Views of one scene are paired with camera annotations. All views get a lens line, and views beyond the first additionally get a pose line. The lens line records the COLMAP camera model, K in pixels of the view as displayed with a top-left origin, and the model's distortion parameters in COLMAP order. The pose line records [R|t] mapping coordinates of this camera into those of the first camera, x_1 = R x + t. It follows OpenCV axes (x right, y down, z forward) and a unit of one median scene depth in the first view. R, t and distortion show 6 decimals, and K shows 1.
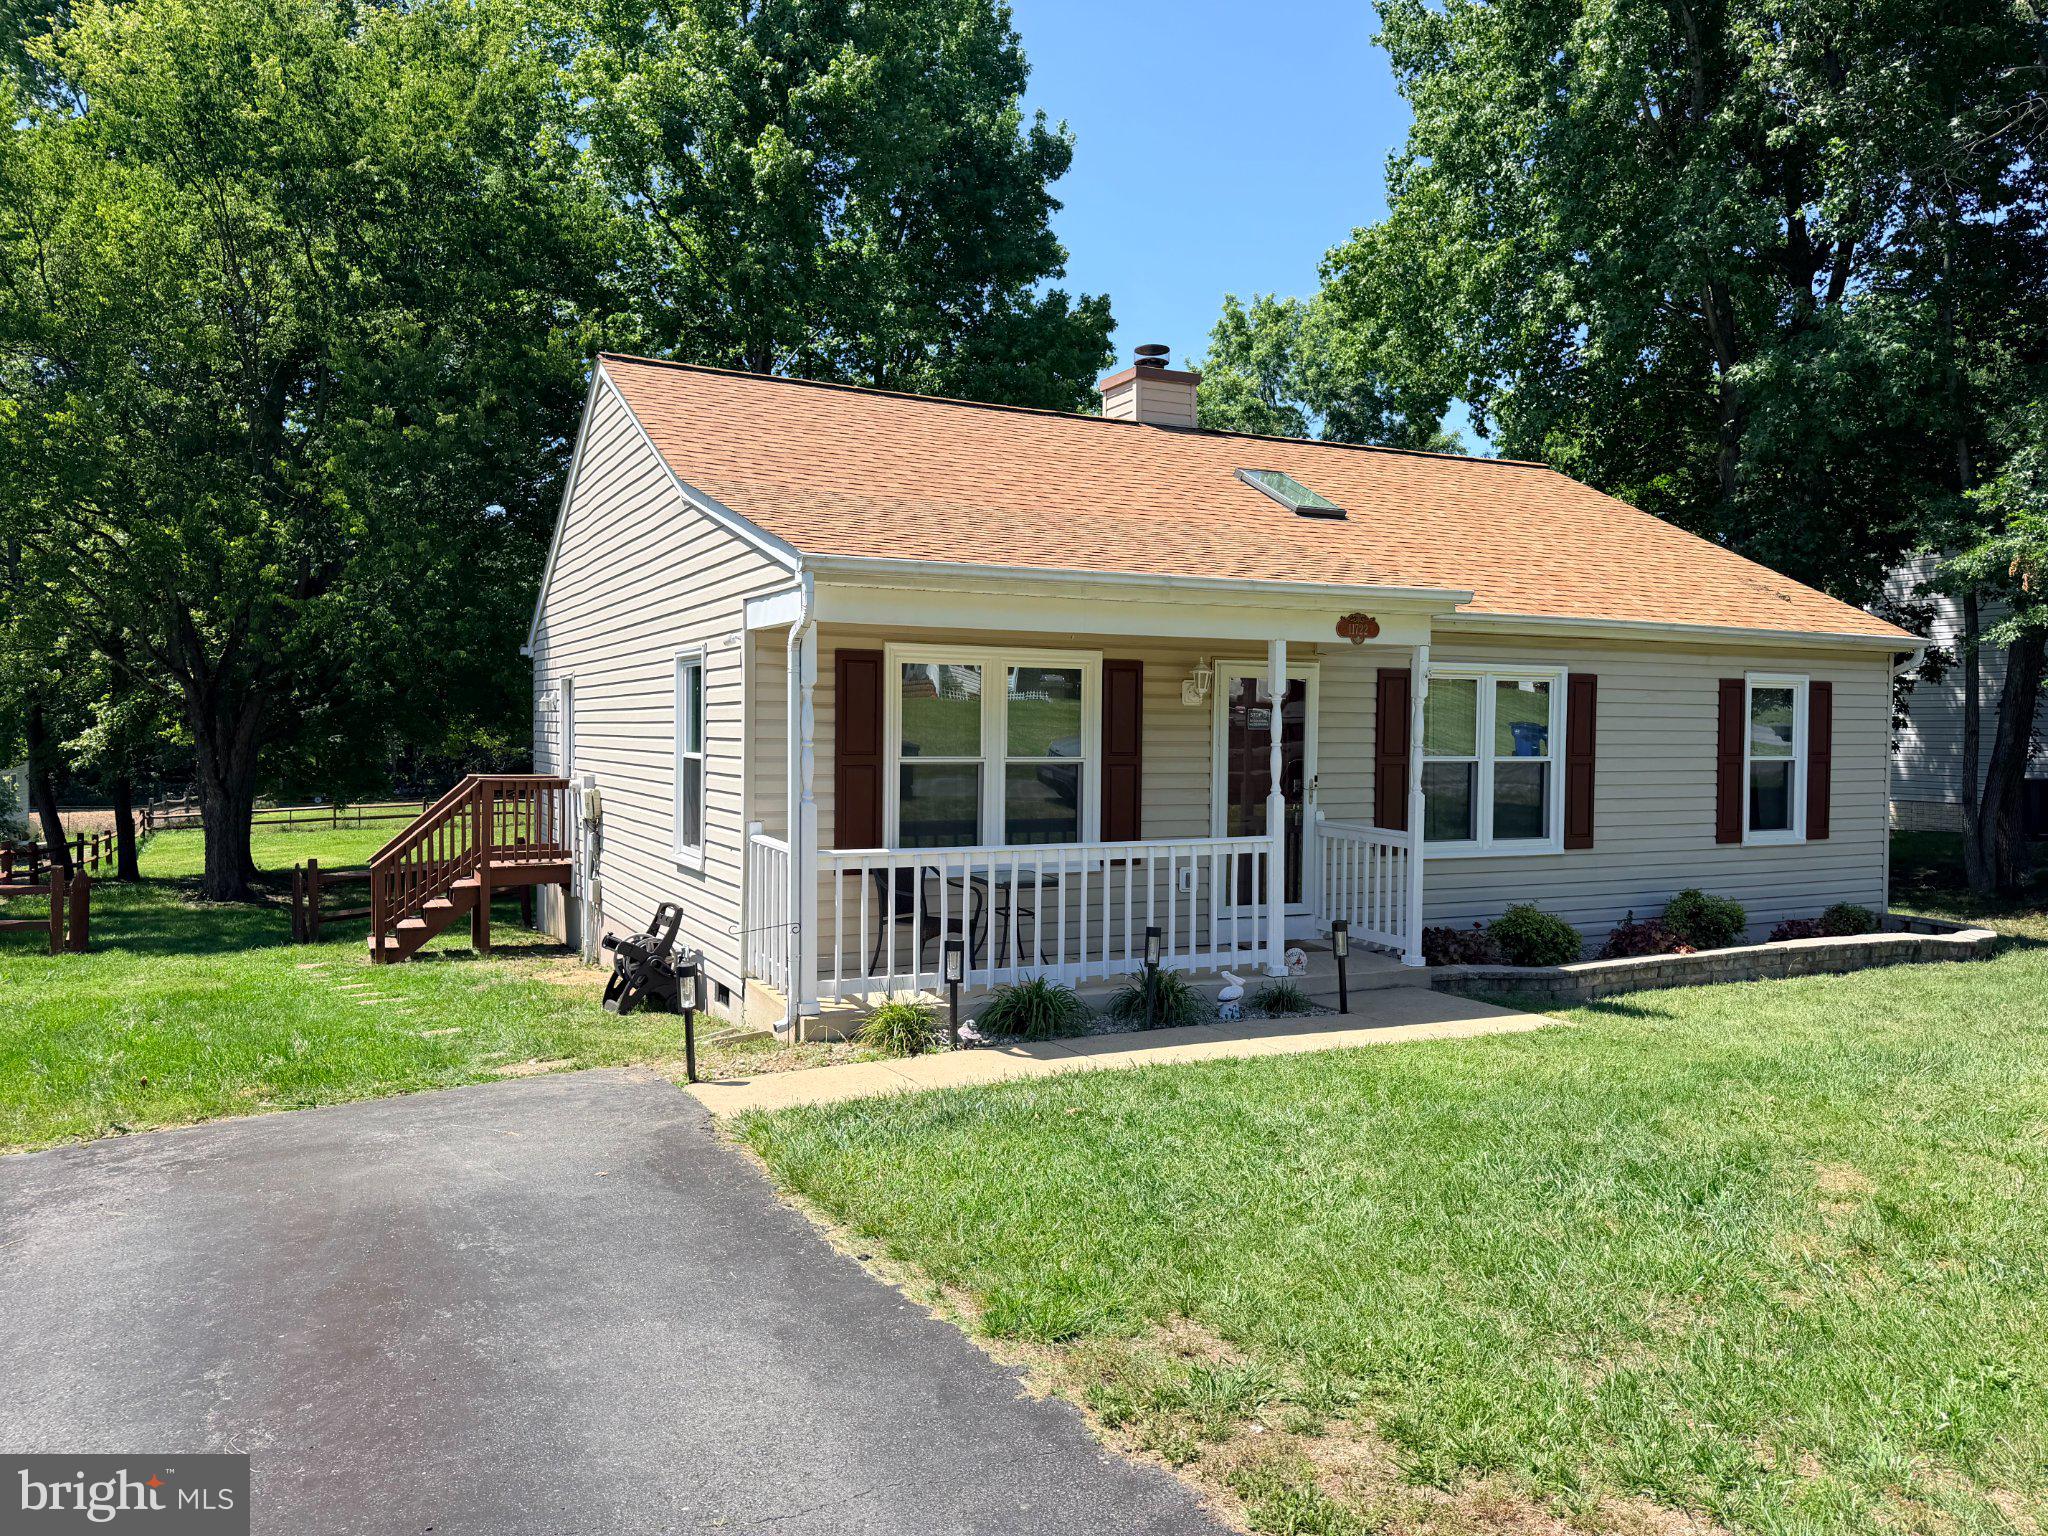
lens RADIAL K [[1432.6, 0, 1012.2], [0, 1432.6, 781.0], [0, 0, 1]] dist [0.063096, -0.057081]
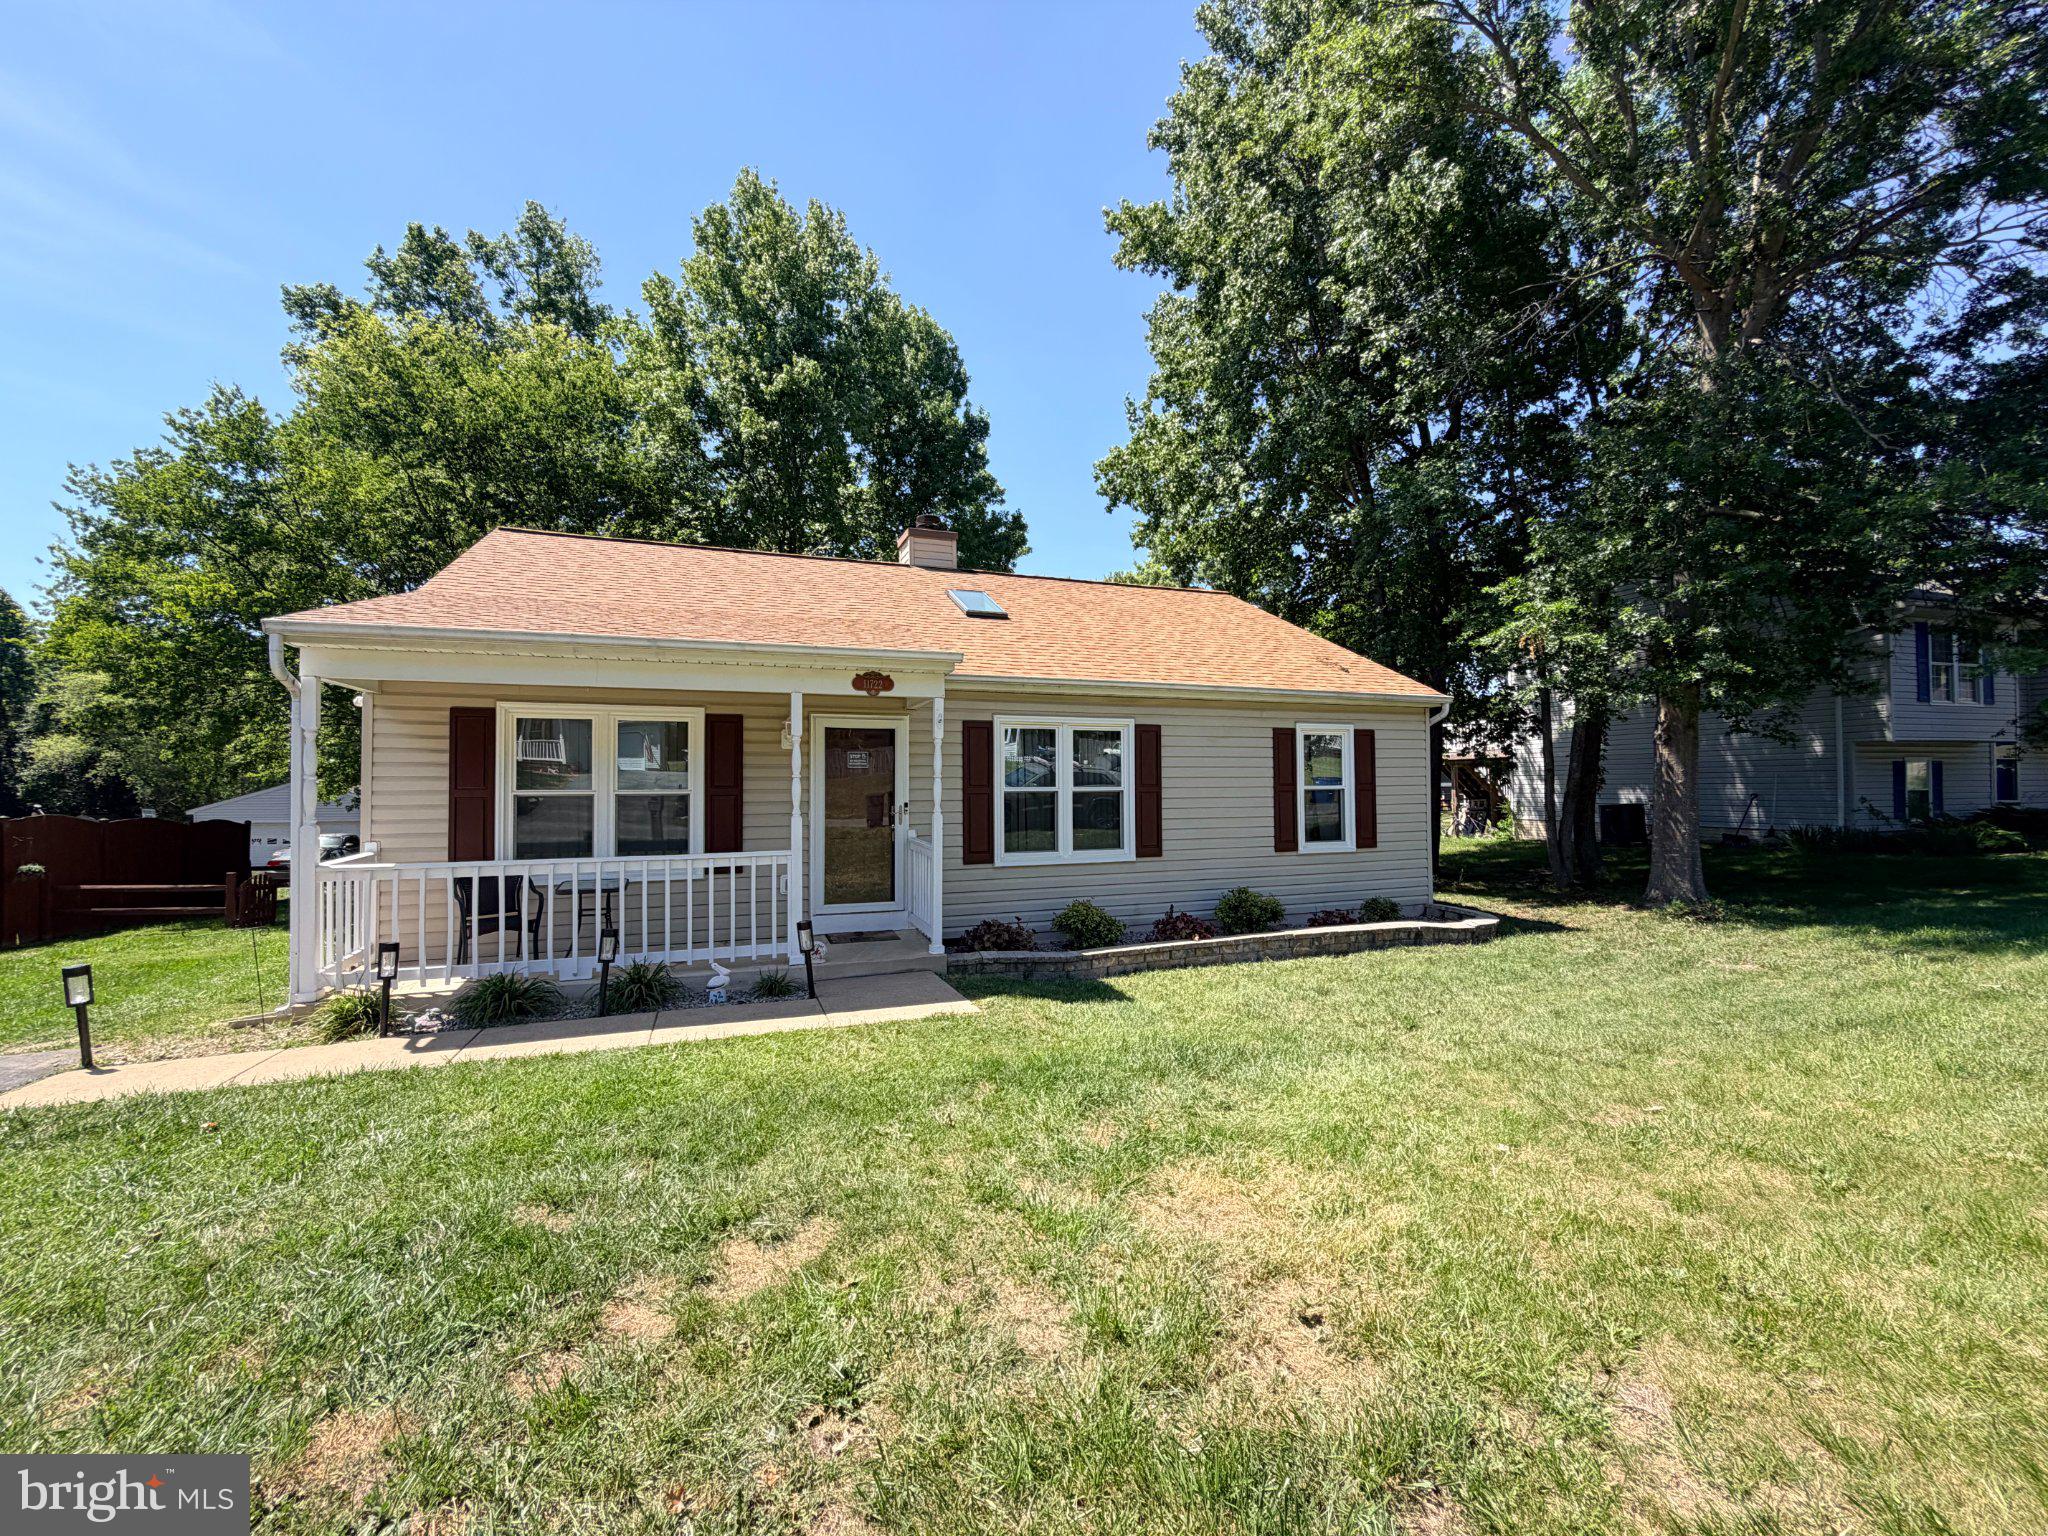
lens RADIAL K [[817.2, 0, 1012.8], [0, 817.2, 774.1], [0, 0, 1]] dist [0.005828, -0.000591]
pose [[0.994437, -0.014904, -0.104272, 0.352957], [0.009671, 0.998677, -0.050514, 0.008112], [0.104887, 0.049224, 0.993265, 0.248559]]
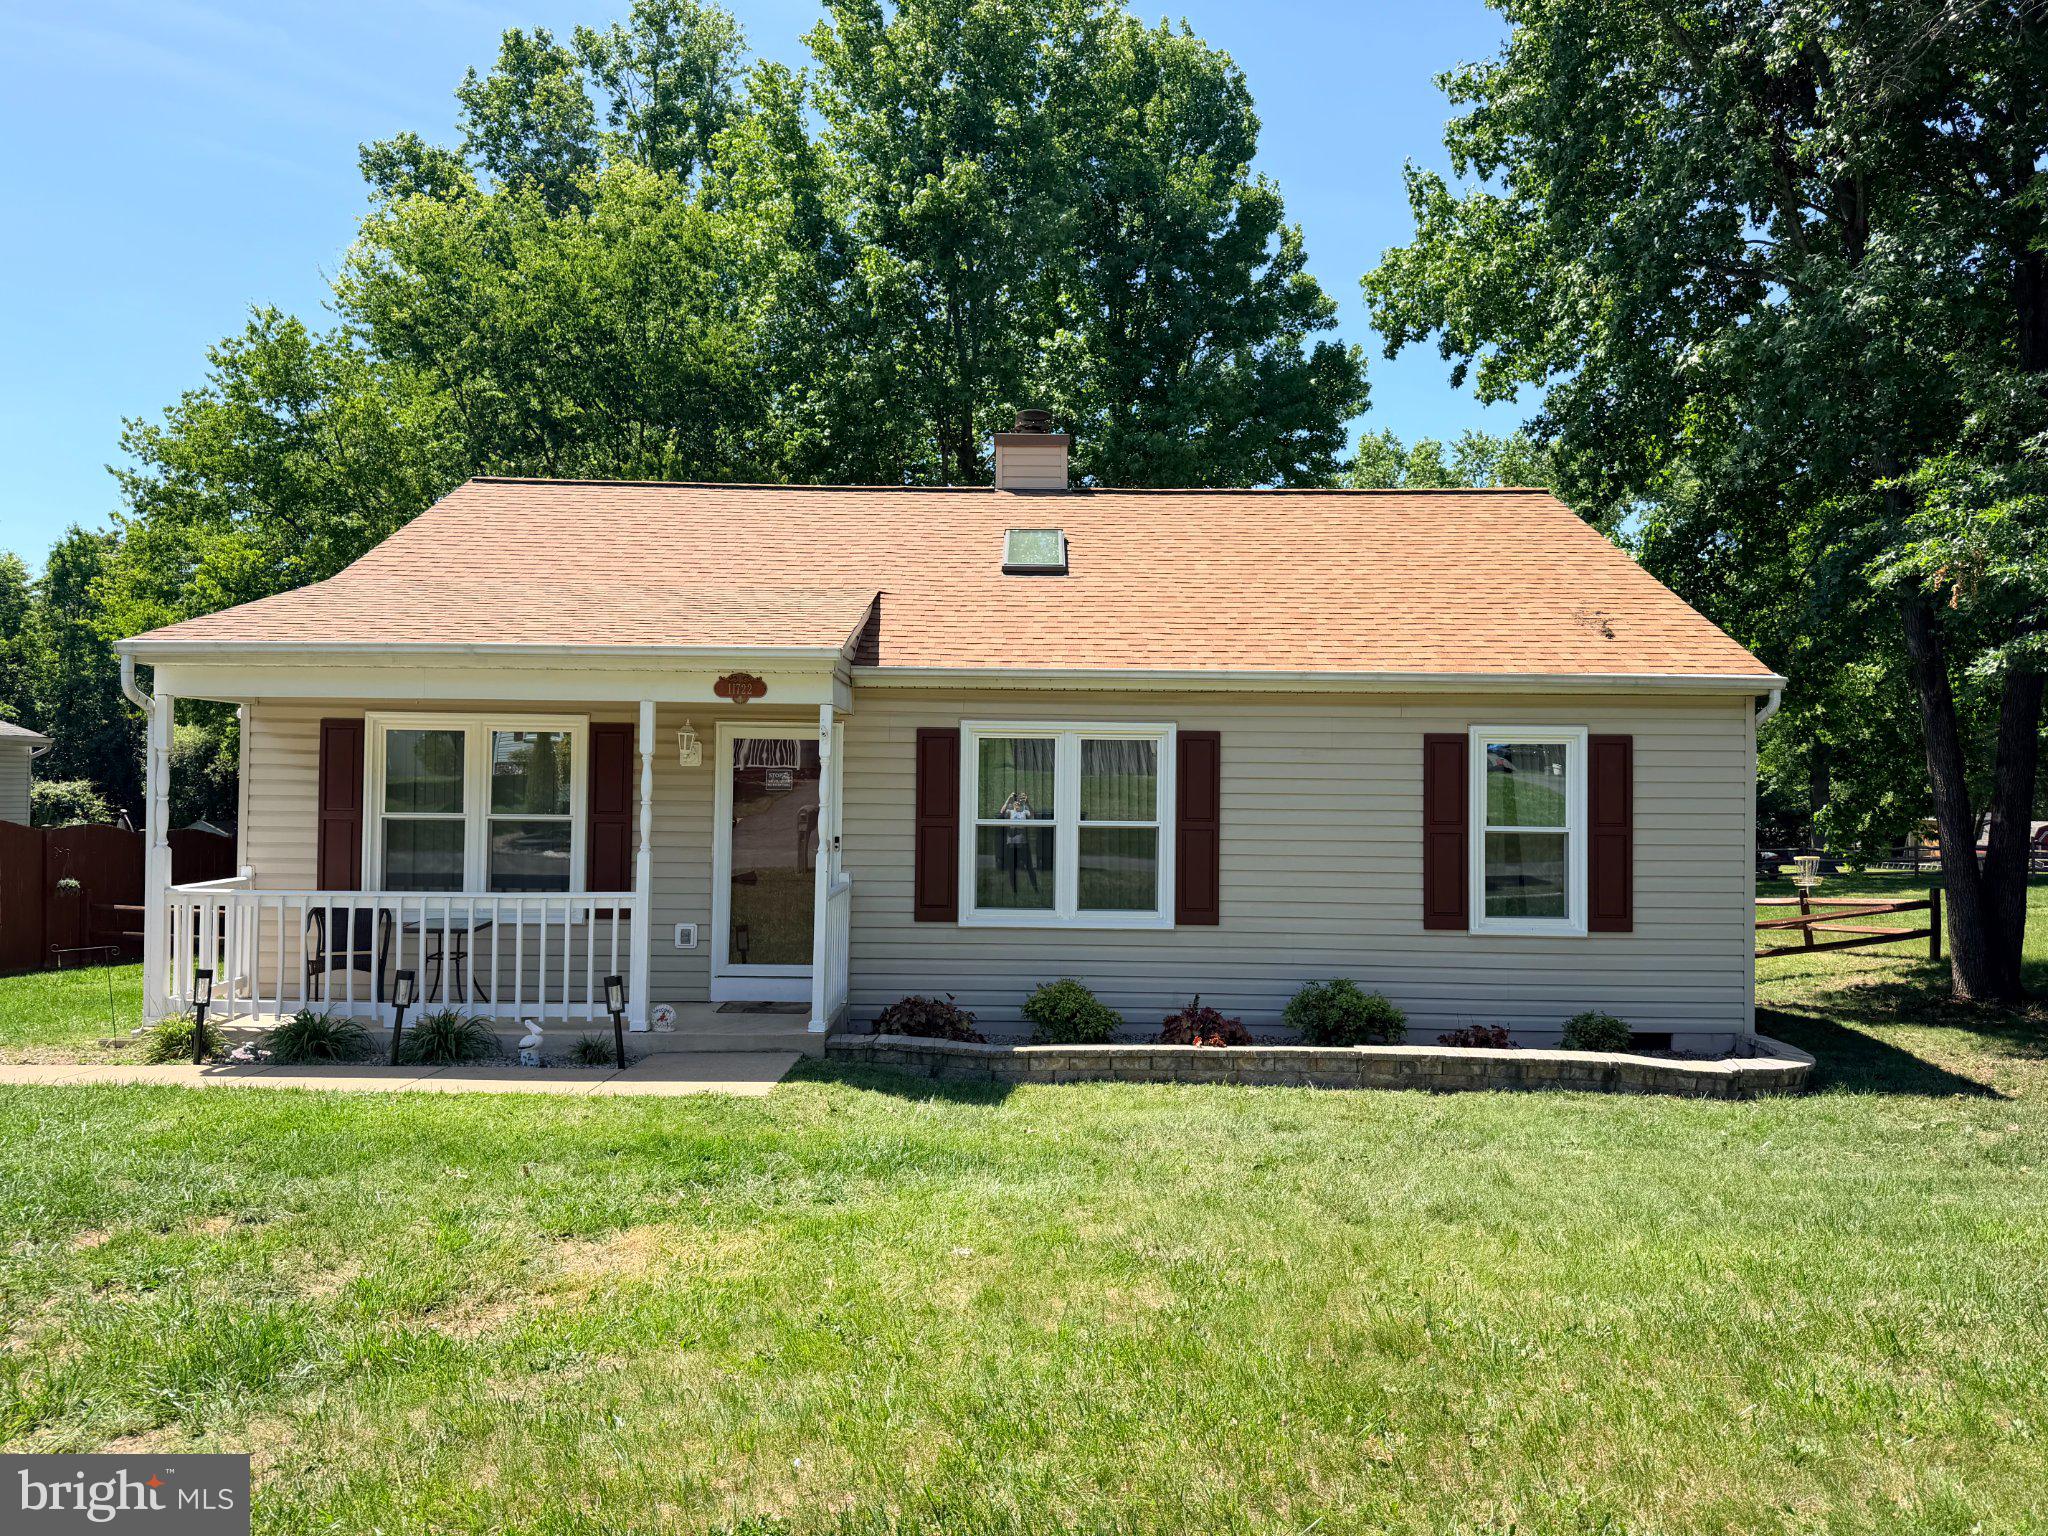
lens RADIAL K [[1432.6, 0, 1016.0], [0, 1432.6, 774.1], [0, 0, 1]] dist [0.063096, -0.057081]
pose [[0.895429, -0.004097, -0.445185, 0.697905], [-0.020380, 0.998532, -0.050181, 0.000224], [0.444737, 0.054006, 0.894031, 0.155215]]
